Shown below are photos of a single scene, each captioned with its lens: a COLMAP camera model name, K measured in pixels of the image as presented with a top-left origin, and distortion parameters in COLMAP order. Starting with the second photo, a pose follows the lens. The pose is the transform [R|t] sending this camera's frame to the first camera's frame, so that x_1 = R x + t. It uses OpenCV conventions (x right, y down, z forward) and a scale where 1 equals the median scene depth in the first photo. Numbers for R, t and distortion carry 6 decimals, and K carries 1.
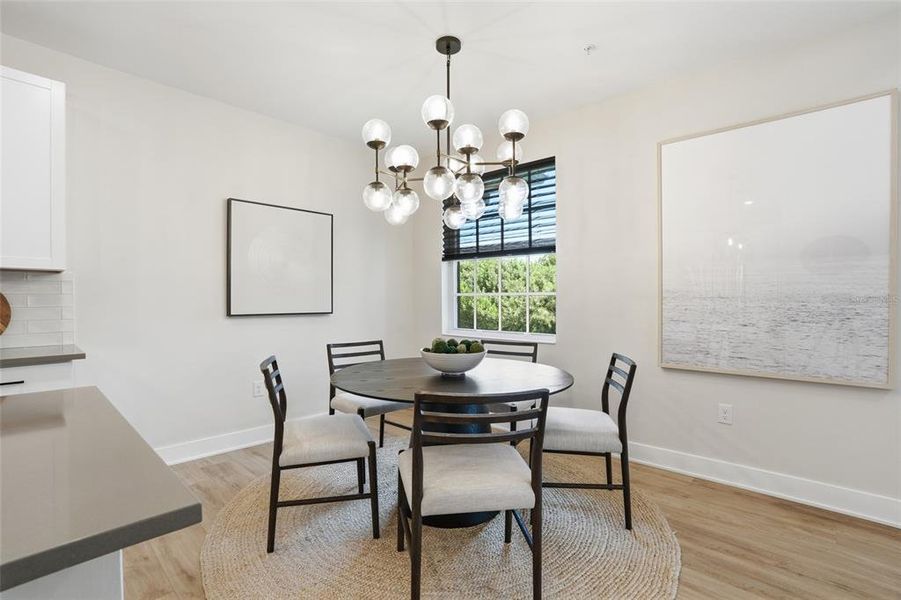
lens RADIAL K [[418.4, 0, 450.5], [0, 418.4, 300.0], [0, 0, 1]] dist [-0.071236, 0.028030]
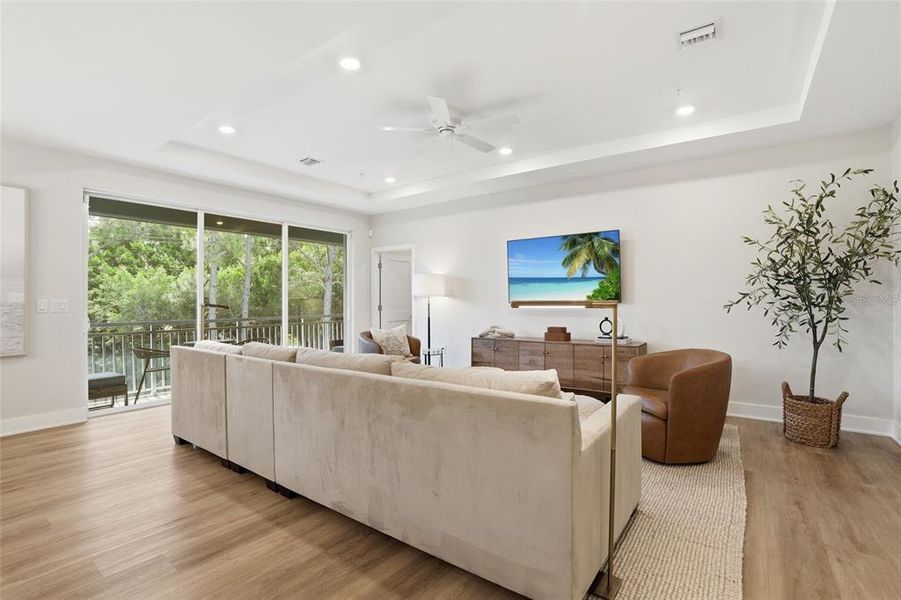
lens RADIAL K [[418.4, 0, 450.5], [0, 418.4, 300.0], [0, 0, 1]] dist [-0.071236, 0.028030]
pose [[-0.118719, 0.003377, 0.992922, -0.676863], [0.007826, 0.999966, -0.002465, -0.000815], [-0.992897, 0.007478, -0.118741, -0.508726]]
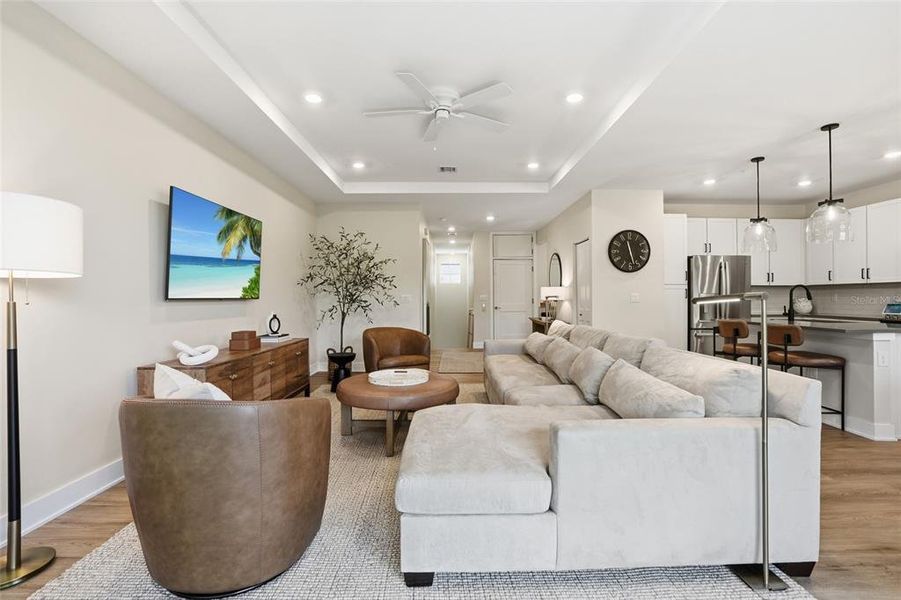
lens RADIAL K [[418.4, 0, 450.5], [0, 418.4, 300.0], [0, 0, 1]] dist [-0.071236, 0.028030]
pose [[-0.727313, 0.005598, -0.686283, 1.502844], [0.001995, 0.999980, 0.006043, 0.006413], [0.686303, 0.003026, -0.727309, 0.254600]]
